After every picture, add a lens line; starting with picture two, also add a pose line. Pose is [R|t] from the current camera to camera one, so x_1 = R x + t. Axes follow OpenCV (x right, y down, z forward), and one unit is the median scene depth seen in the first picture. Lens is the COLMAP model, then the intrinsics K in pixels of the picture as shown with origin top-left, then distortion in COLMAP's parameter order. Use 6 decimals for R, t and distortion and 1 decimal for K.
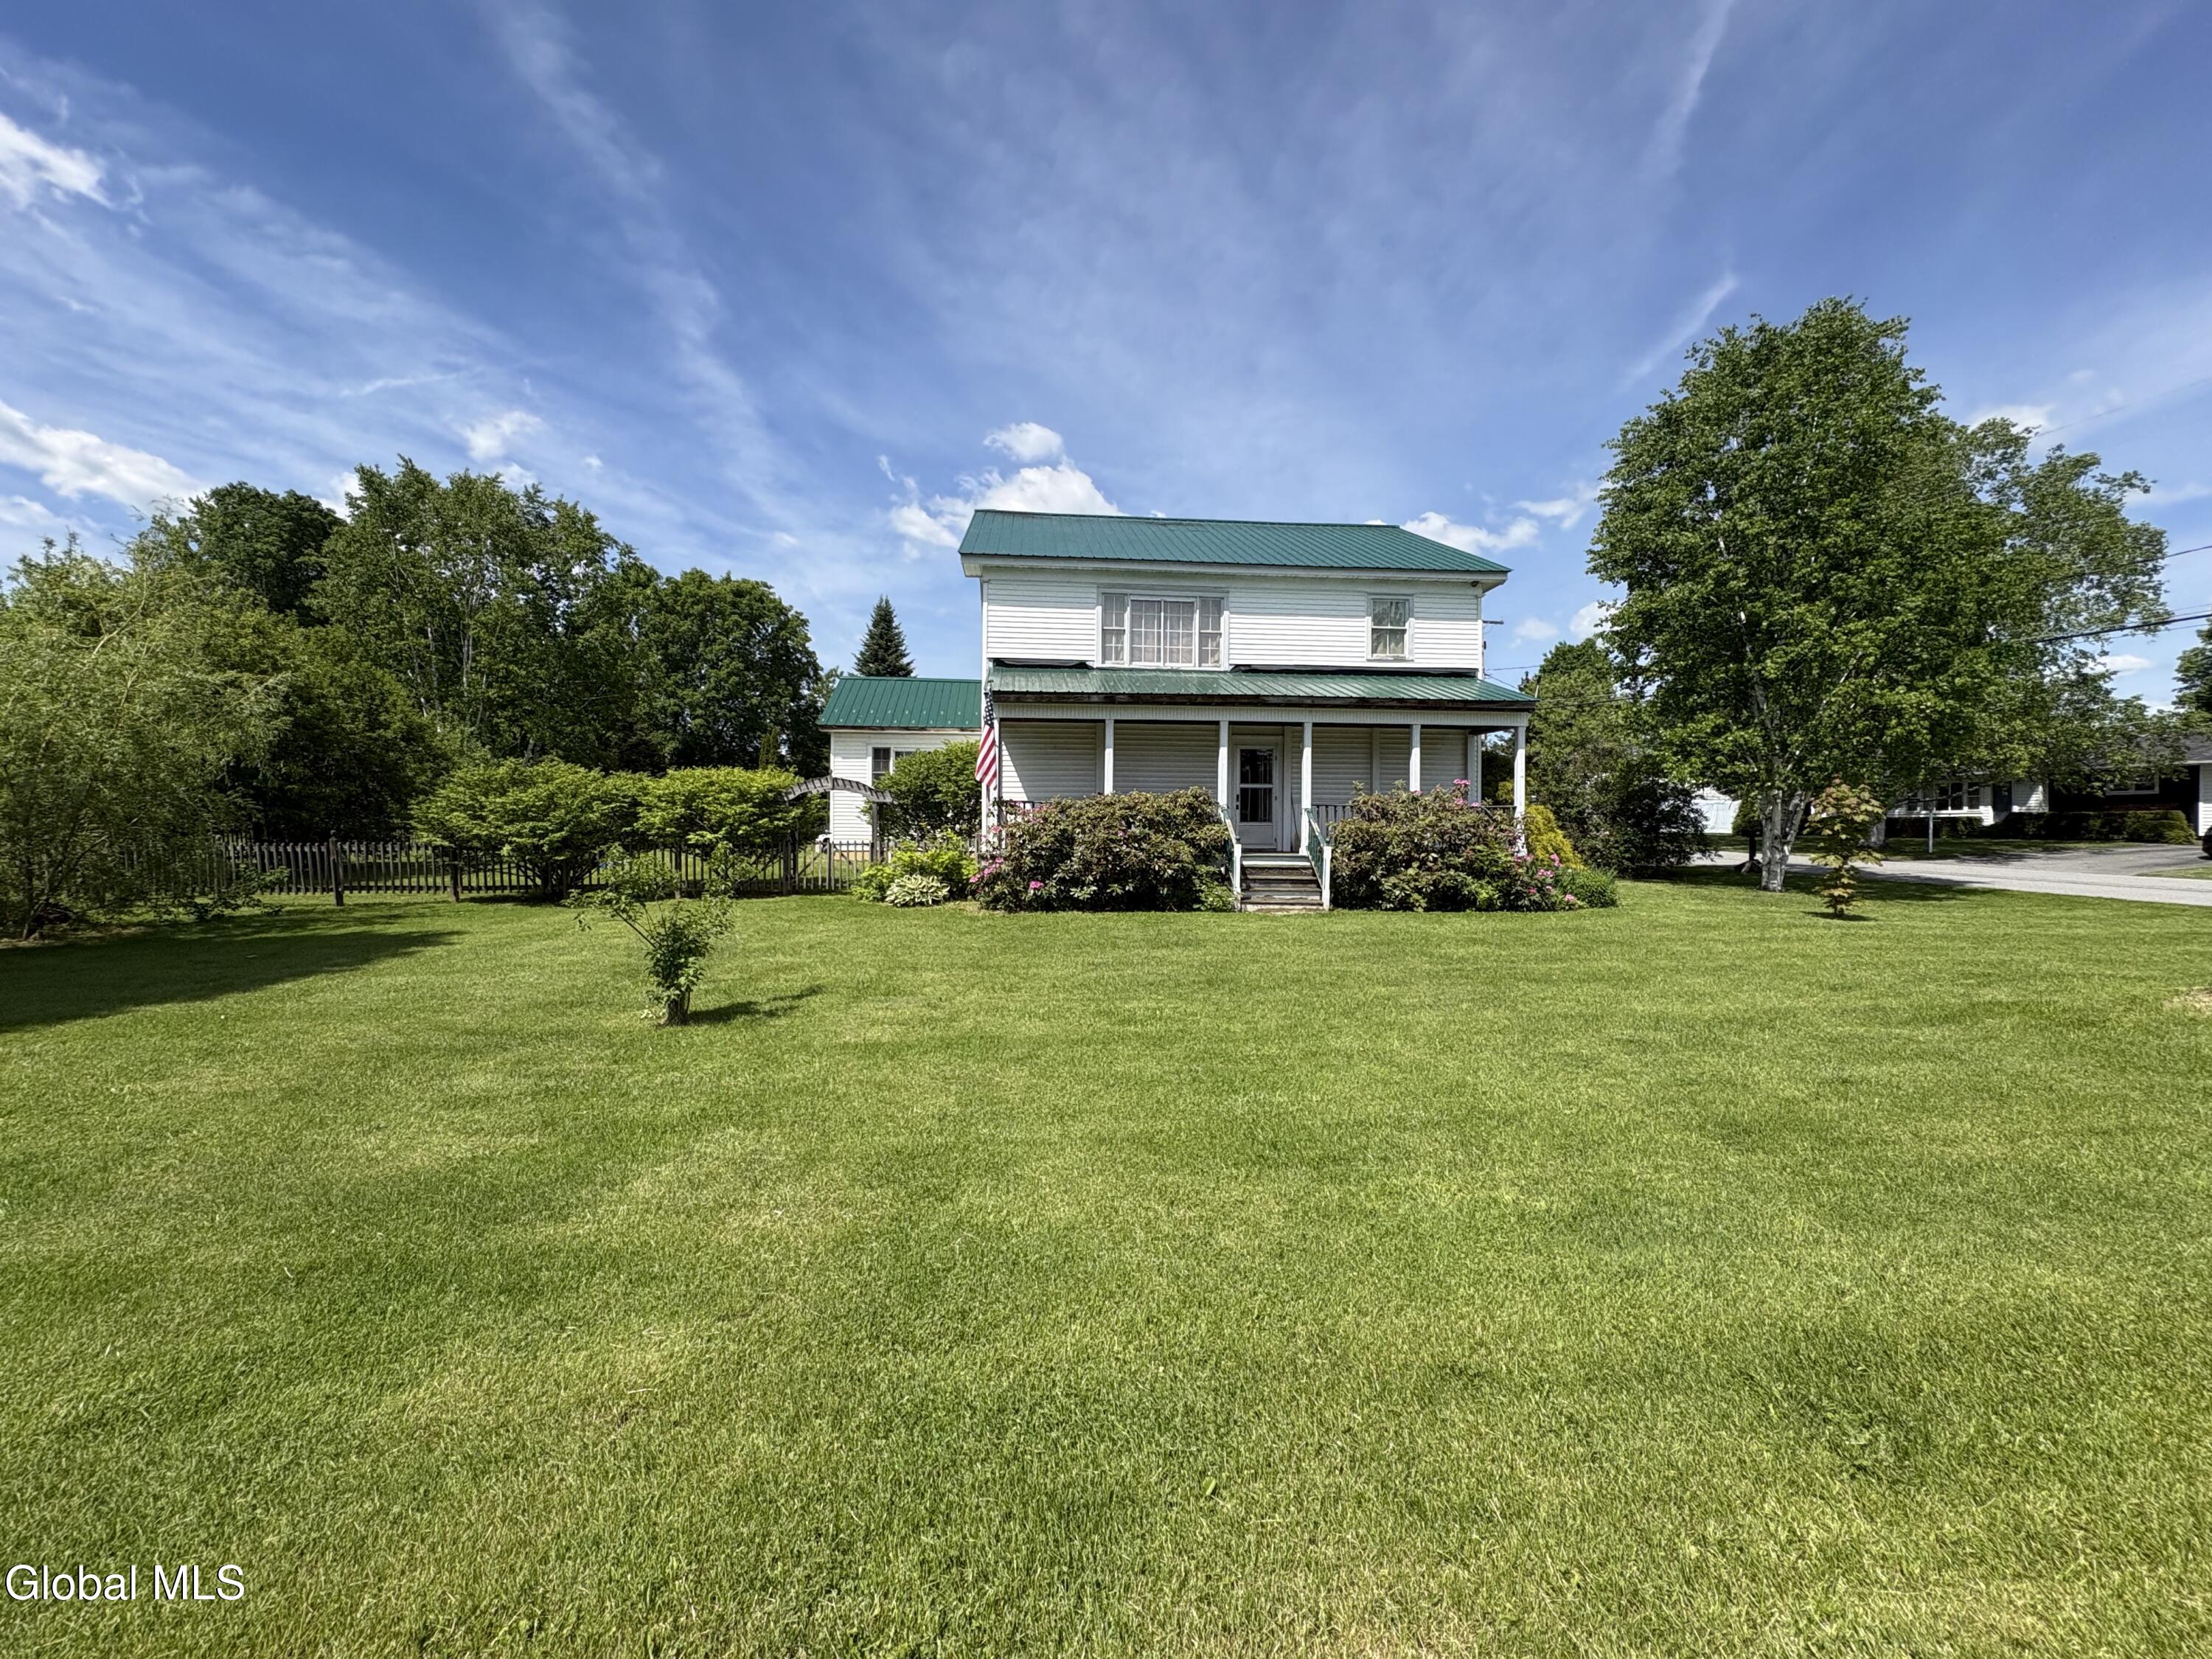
lens RADIAL K [[879.6, 0, 1099.3], [0, 879.6, 845.1], [0, 0, 1]] dist [-0.000017, 0.000582]
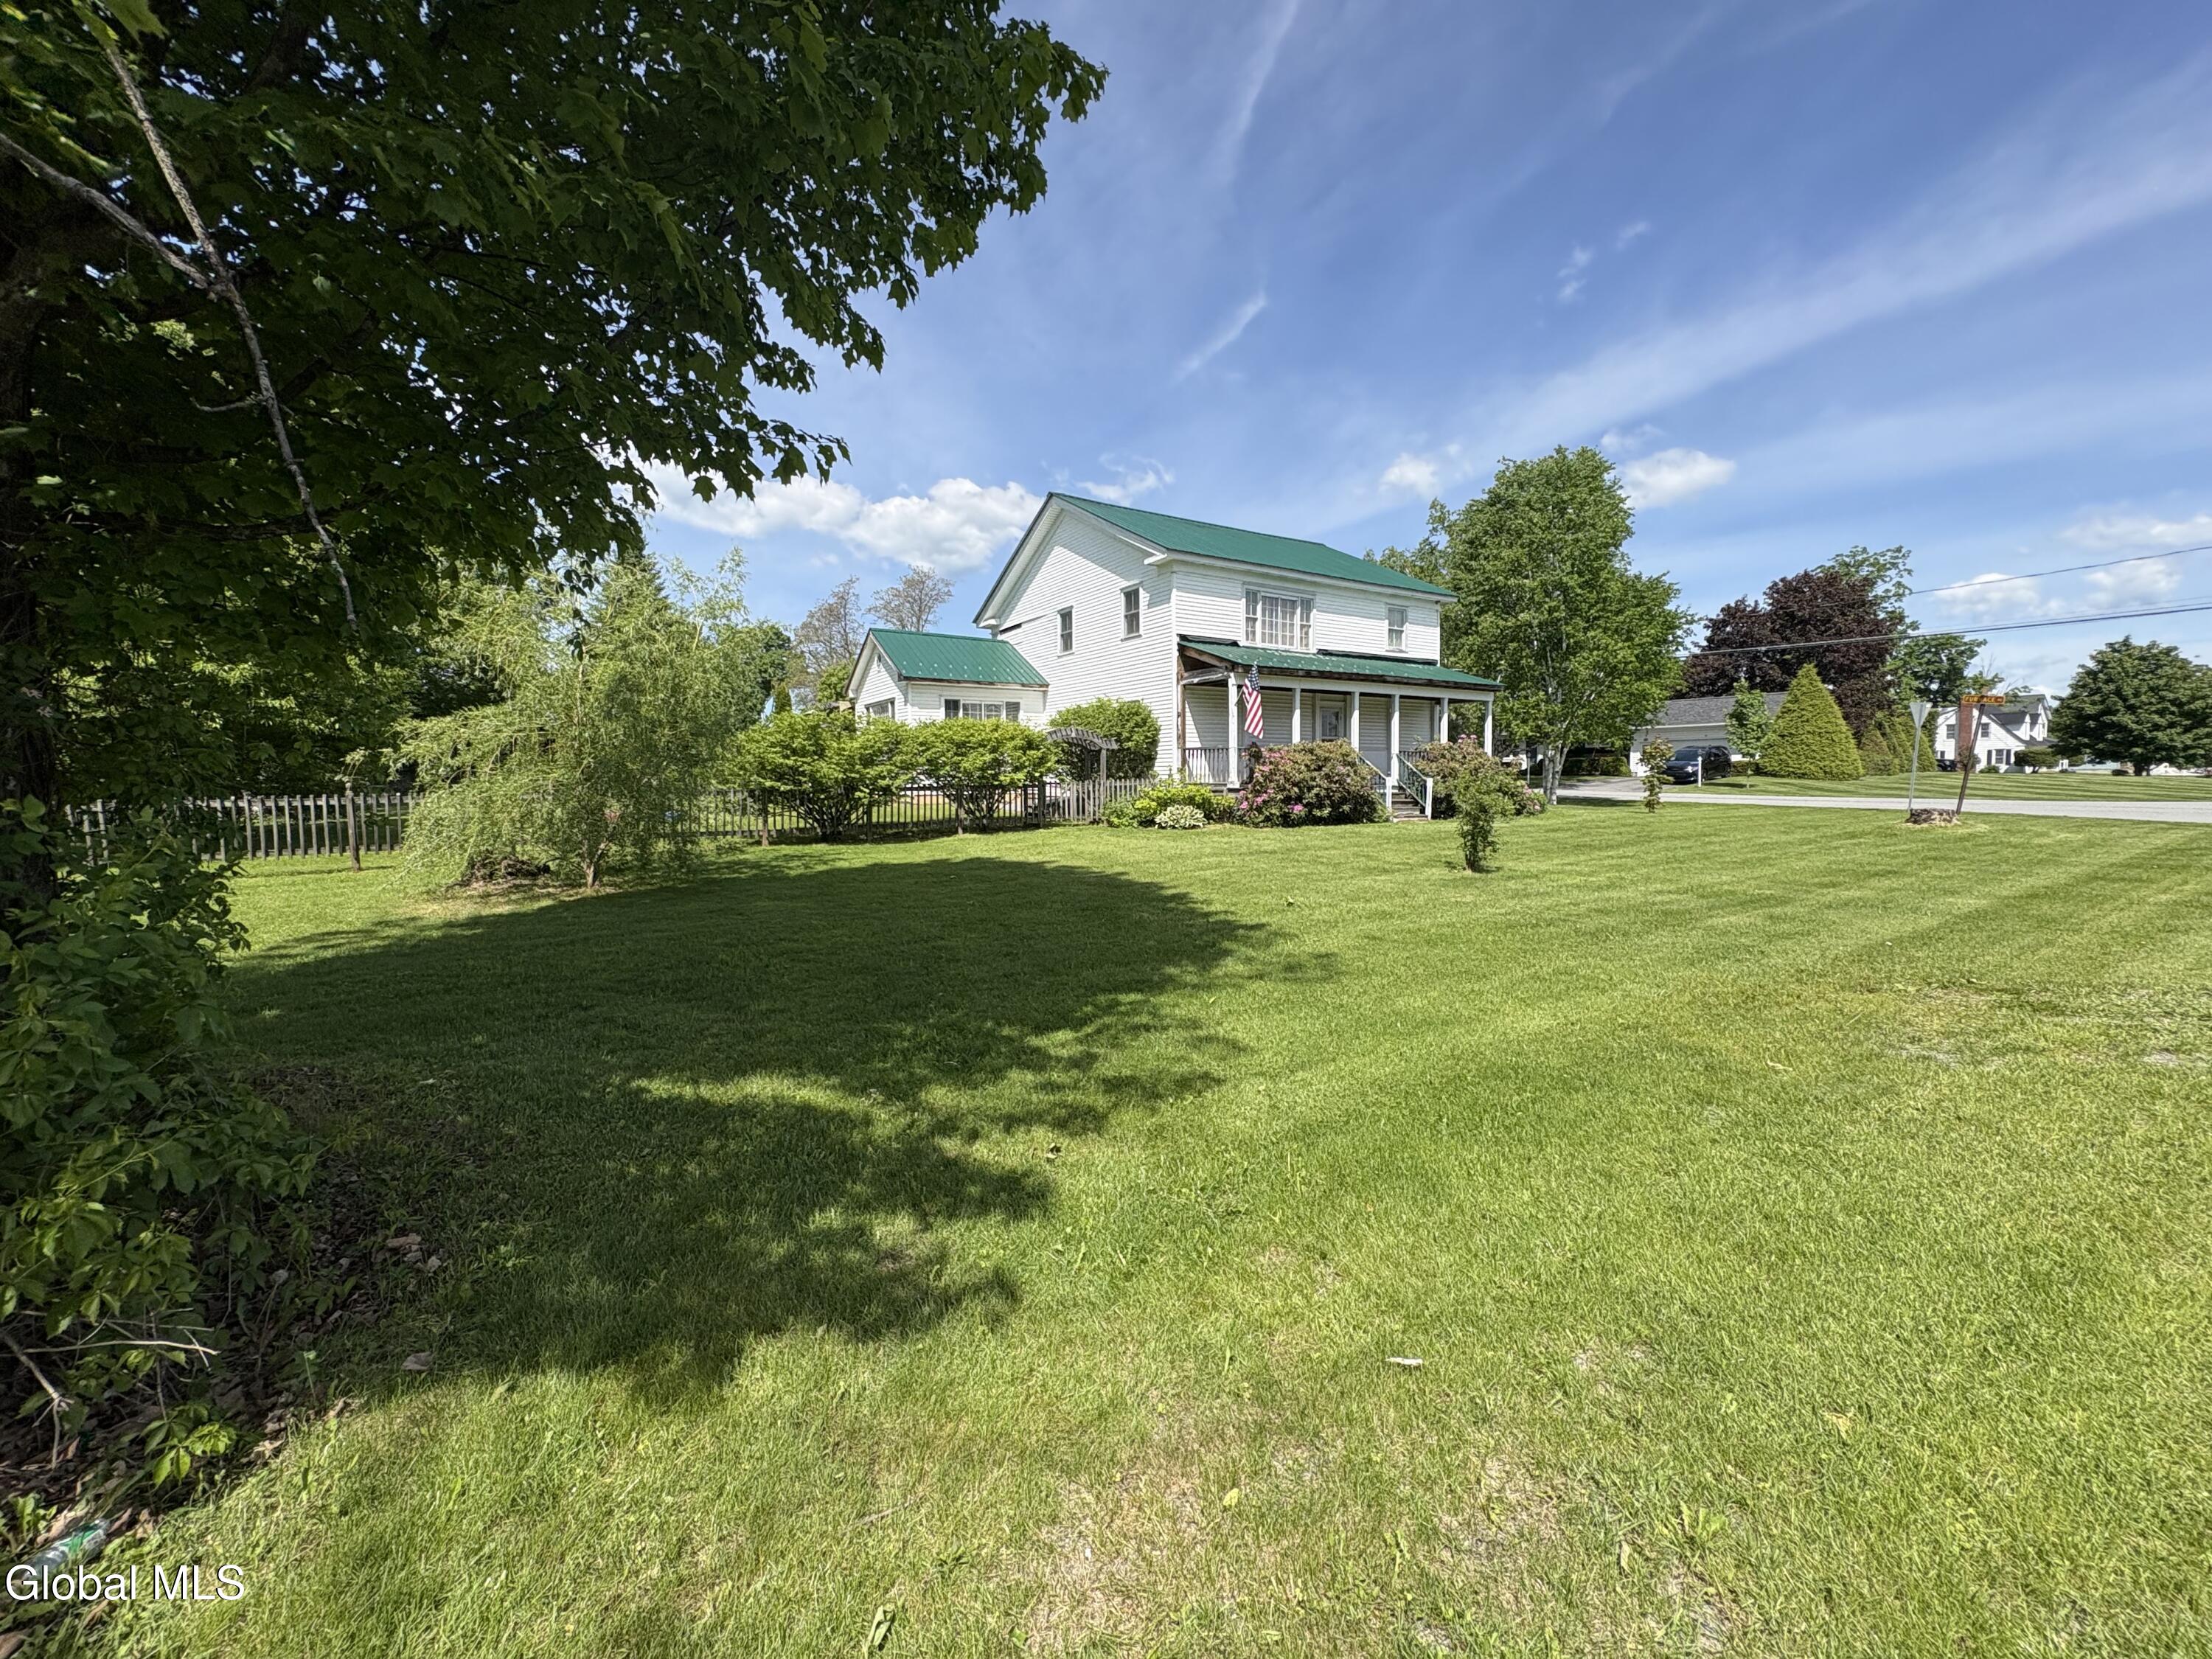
lens RADIAL K [[879.6, 0, 1100.6], [0, 879.6, 902.7], [0, 0, 1]] dist [-0.000017, 0.000582]
pose [[0.888029, -0.076276, 0.453417, -0.809407], [0.021435, 0.991939, 0.124887, 0.010476], [-0.459288, -0.101184, 0.882506, -0.104822]]
